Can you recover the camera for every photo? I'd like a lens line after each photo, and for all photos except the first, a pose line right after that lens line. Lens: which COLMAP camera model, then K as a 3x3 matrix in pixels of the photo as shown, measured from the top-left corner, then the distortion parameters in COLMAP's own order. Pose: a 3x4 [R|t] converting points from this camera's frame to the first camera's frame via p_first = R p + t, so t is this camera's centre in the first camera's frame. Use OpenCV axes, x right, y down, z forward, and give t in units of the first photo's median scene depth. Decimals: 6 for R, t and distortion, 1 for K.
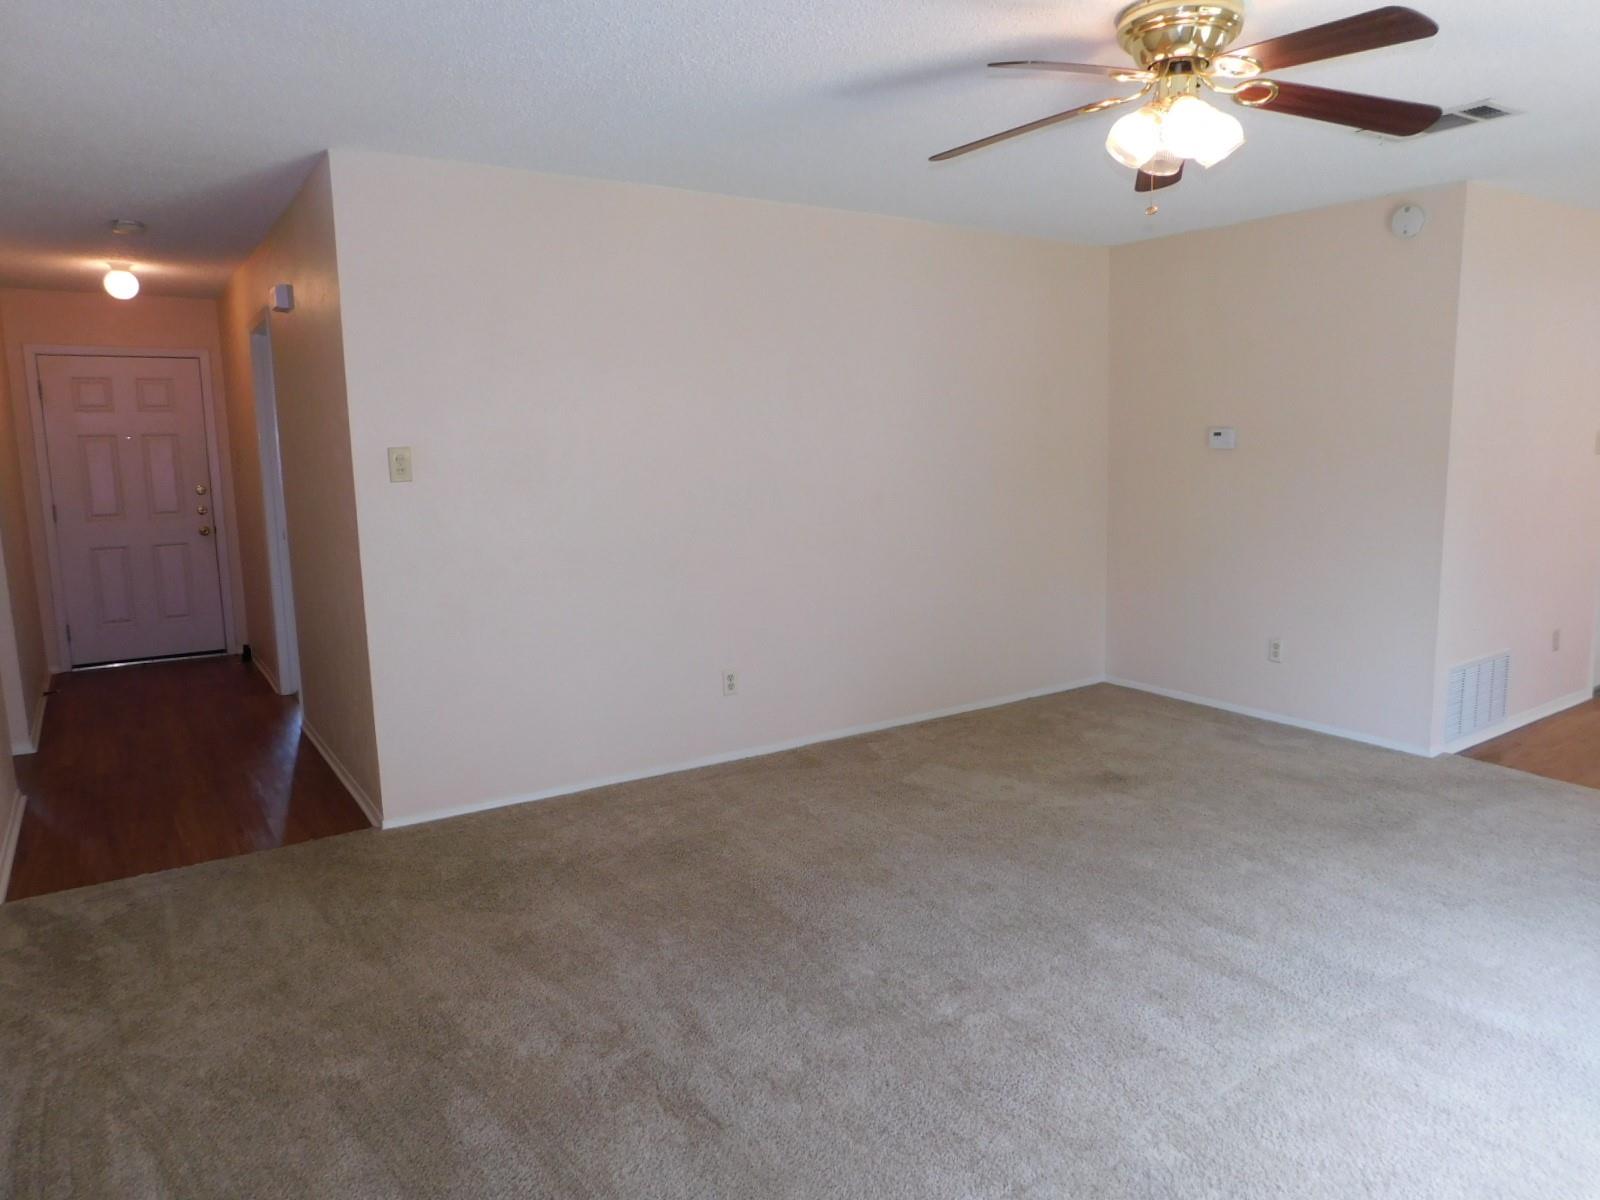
lens RADIAL K [[1063.0, 0, 800.0], [0, 1063.0, 600.0], [0, 0, 1]] dist [-0.005394, -0.001174]
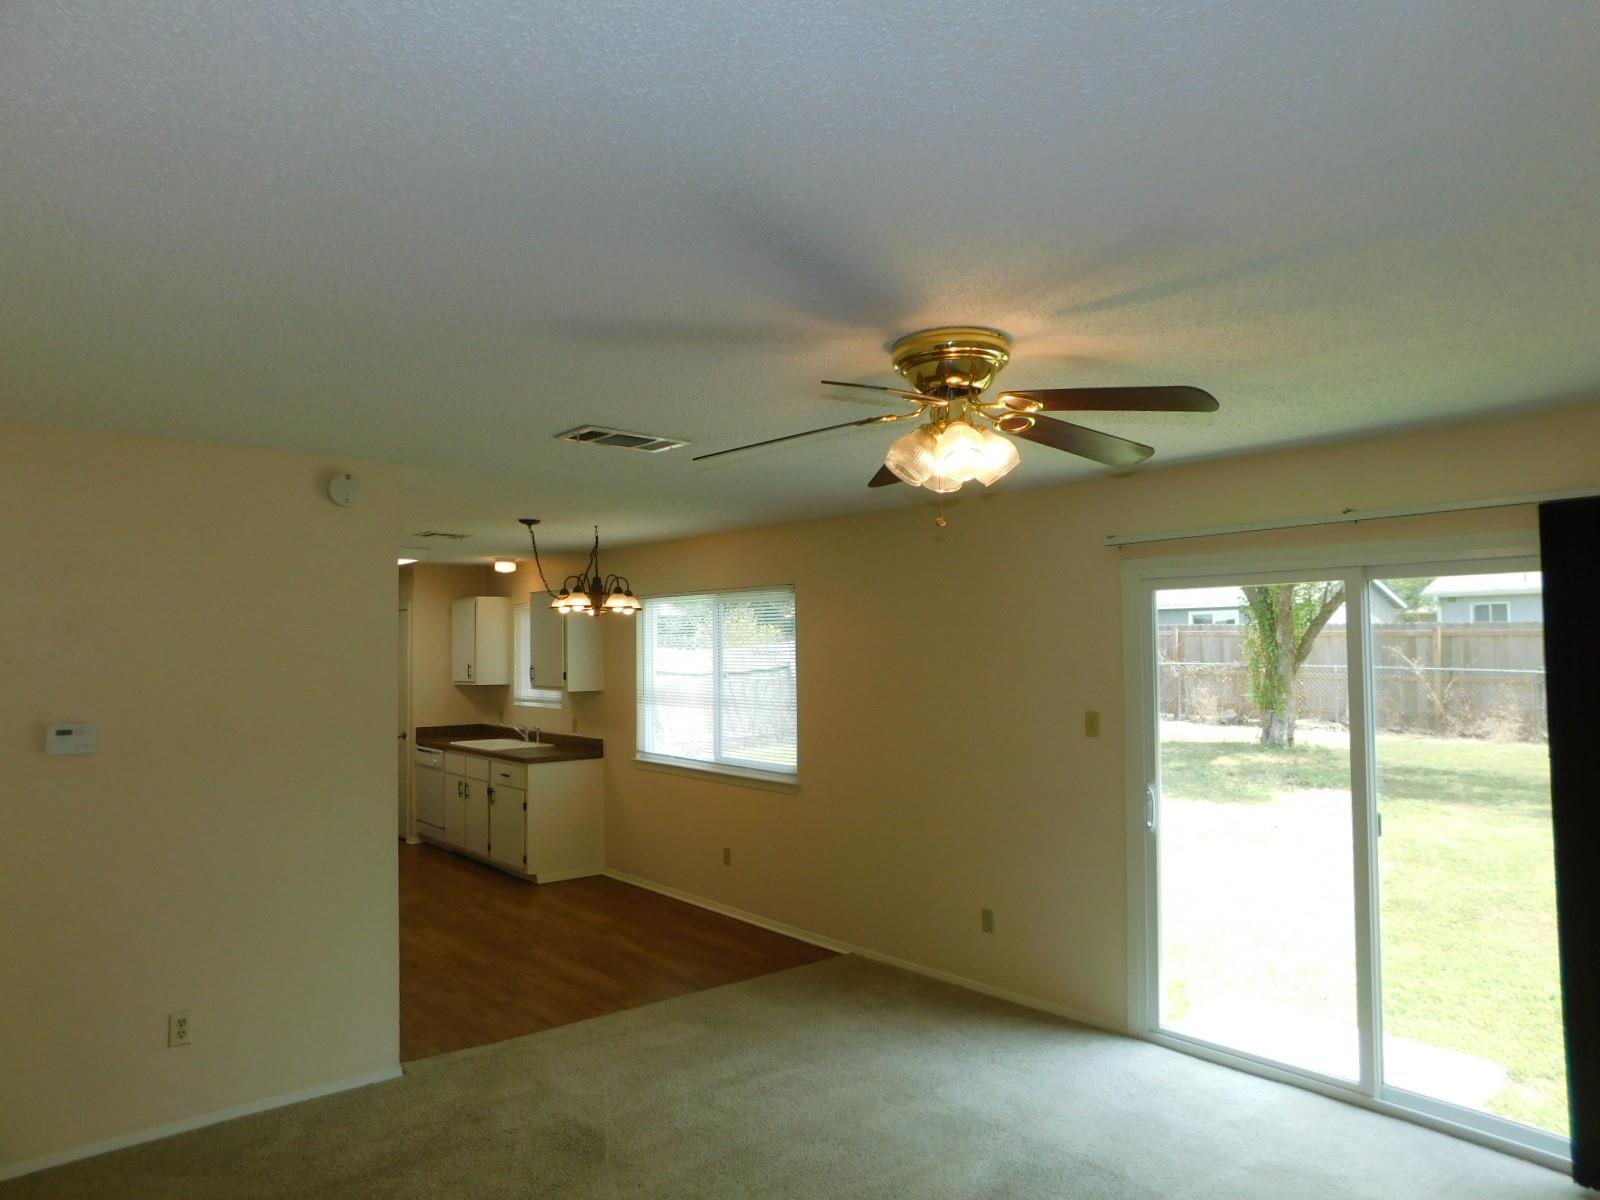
lens RADIAL K [[1063.0, 0, 800.0], [0, 1063.0, 600.0], [0, 0, 1]] dist [-0.005394, -0.001174]
pose [[-0.108297, 0.049024, 0.992909, -0.345943], [0.151087, 0.987992, -0.032303, -0.164938], [-0.982570, 0.146518, -0.114403, 0.689150]]
